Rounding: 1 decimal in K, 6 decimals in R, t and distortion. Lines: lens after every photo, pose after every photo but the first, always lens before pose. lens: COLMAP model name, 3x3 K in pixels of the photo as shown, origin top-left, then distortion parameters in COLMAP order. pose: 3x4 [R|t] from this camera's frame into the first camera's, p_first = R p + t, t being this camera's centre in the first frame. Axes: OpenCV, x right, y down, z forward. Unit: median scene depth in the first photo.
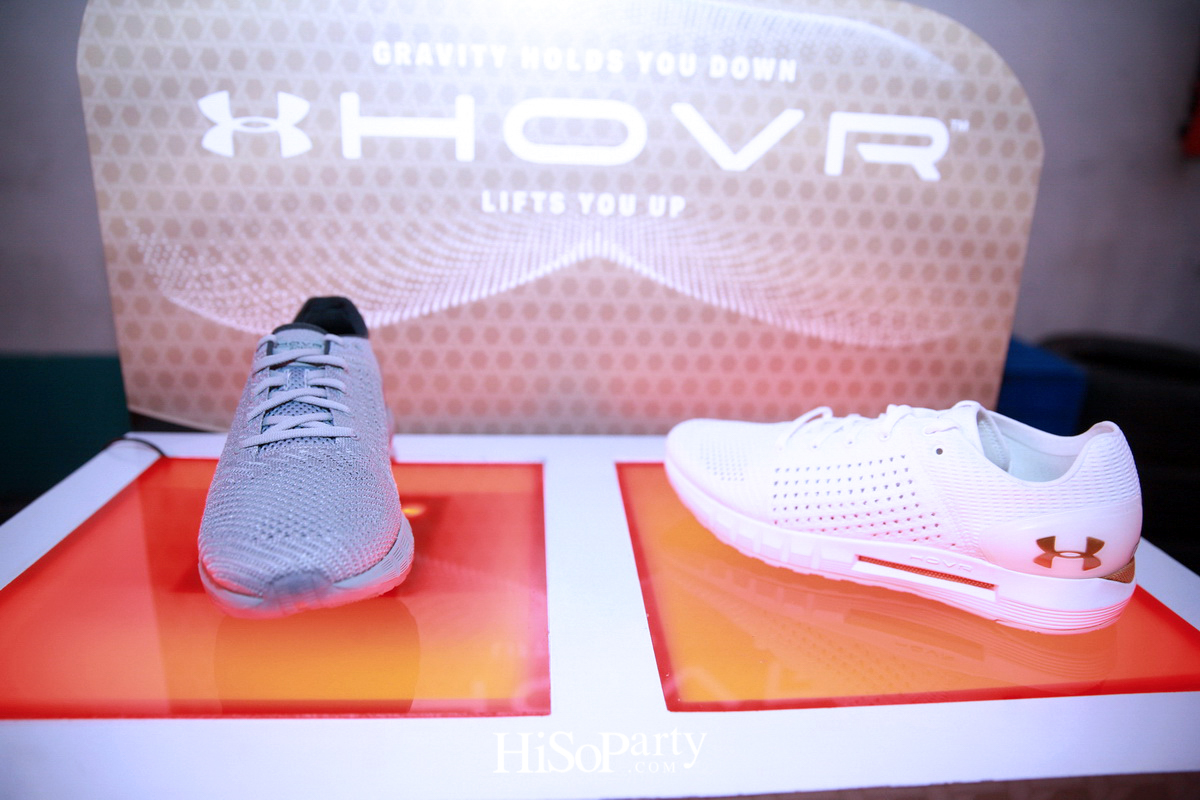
lens RADIAL K [[800.9, 0, 600.0], [0, 800.9, 400.0], [0, 0, 1]] dist [-0.067298, 0.004811]
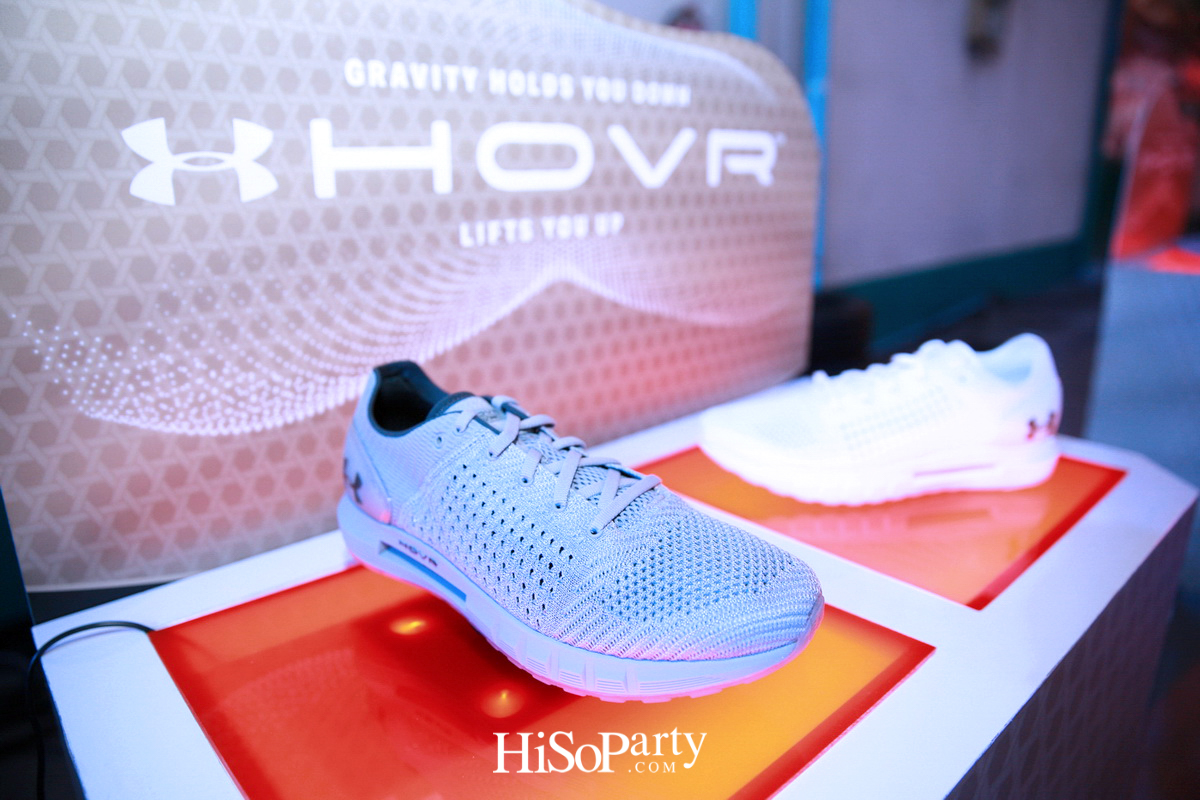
lens RADIAL K [[800.9, 0, 600.0], [0, 800.9, 400.0], [0, 0, 1]] dist [-0.067298, 0.004811]
pose [[0.782349, -0.213215, 0.585209, -0.604314], [0.223331, 0.973133, 0.055986, -0.080372], [-0.581423, 0.086894, 0.808948, 0.179021]]
